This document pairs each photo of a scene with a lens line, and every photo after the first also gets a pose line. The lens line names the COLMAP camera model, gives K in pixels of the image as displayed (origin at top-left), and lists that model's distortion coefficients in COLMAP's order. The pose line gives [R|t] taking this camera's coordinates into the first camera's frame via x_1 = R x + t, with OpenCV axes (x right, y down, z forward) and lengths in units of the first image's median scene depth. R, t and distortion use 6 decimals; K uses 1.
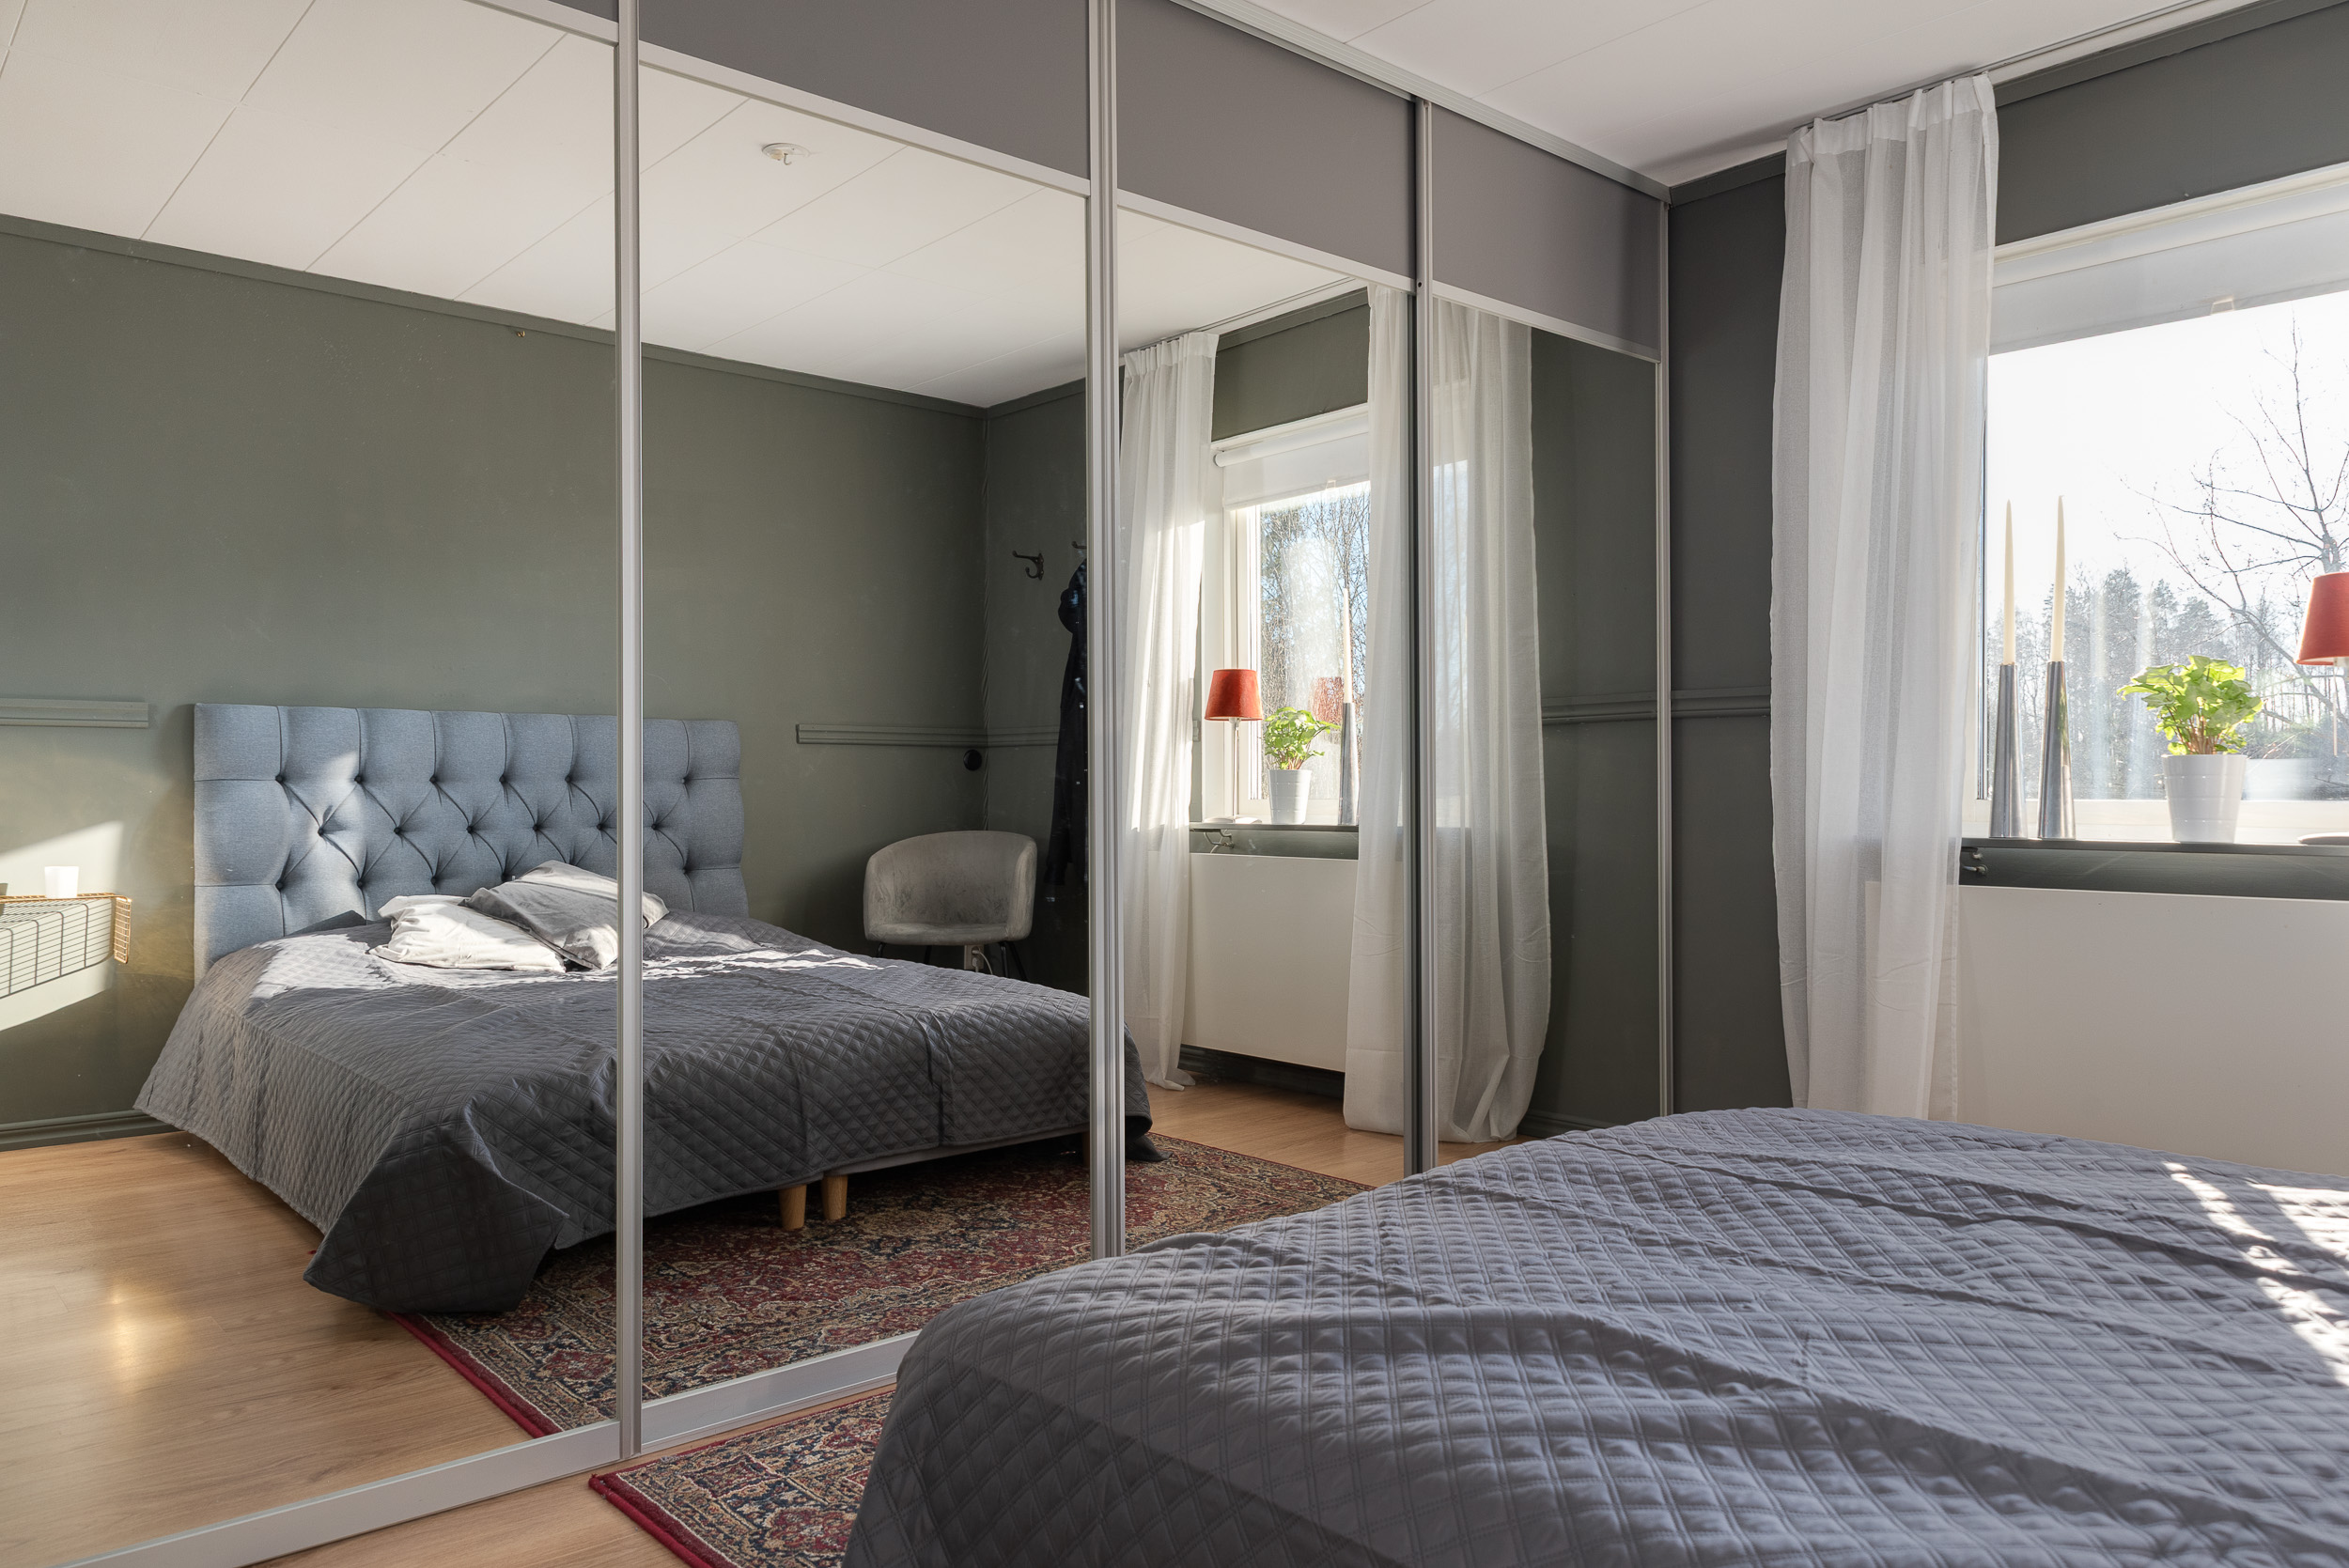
lens RADIAL K [[1582.7, 0, 1185.9], [0, 1582.7, 789.9], [0, 0, 1]] dist [0.018180, -0.013822]
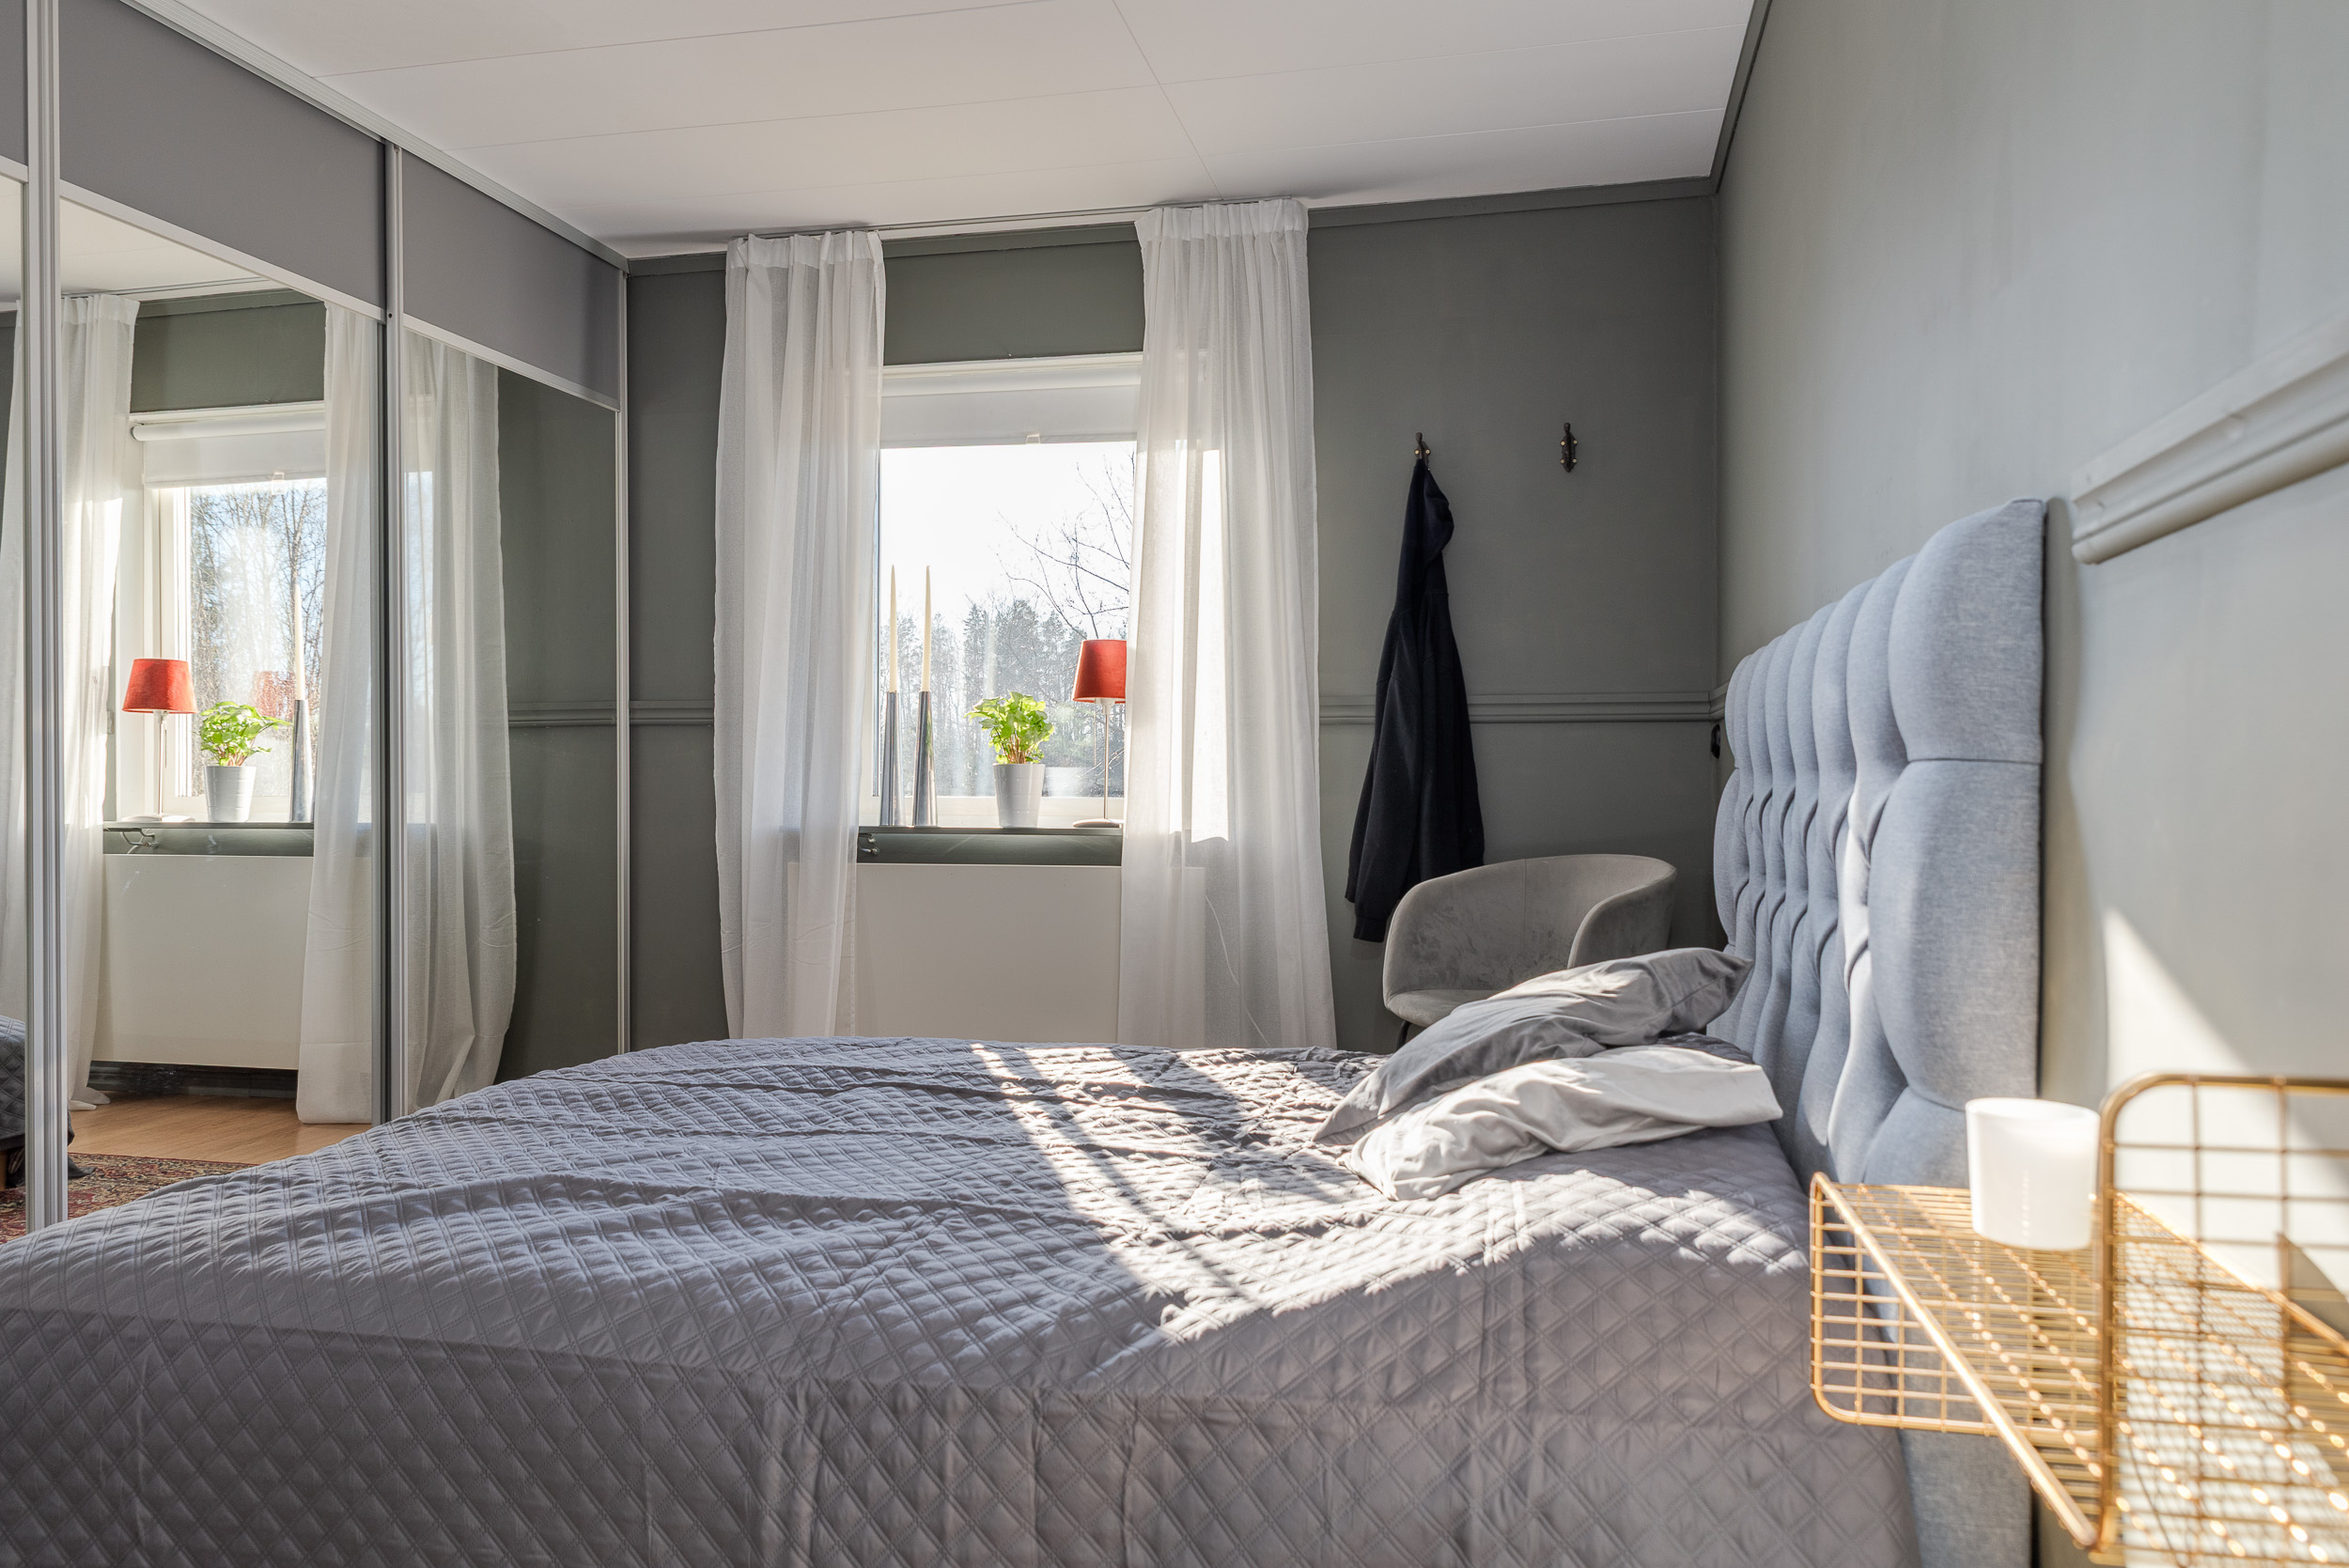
lens RADIAL K [[1582.7, 0, 1185.9], [0, 1582.7, 789.9], [0, 0, 1]] dist [0.018180, -0.013822]
pose [[0.806405, 0.001962, 0.591360, -0.057372], [-0.002760, 0.999996, 0.000445, -0.000372], [-0.591357, -0.001991, 0.806407, -0.197333]]
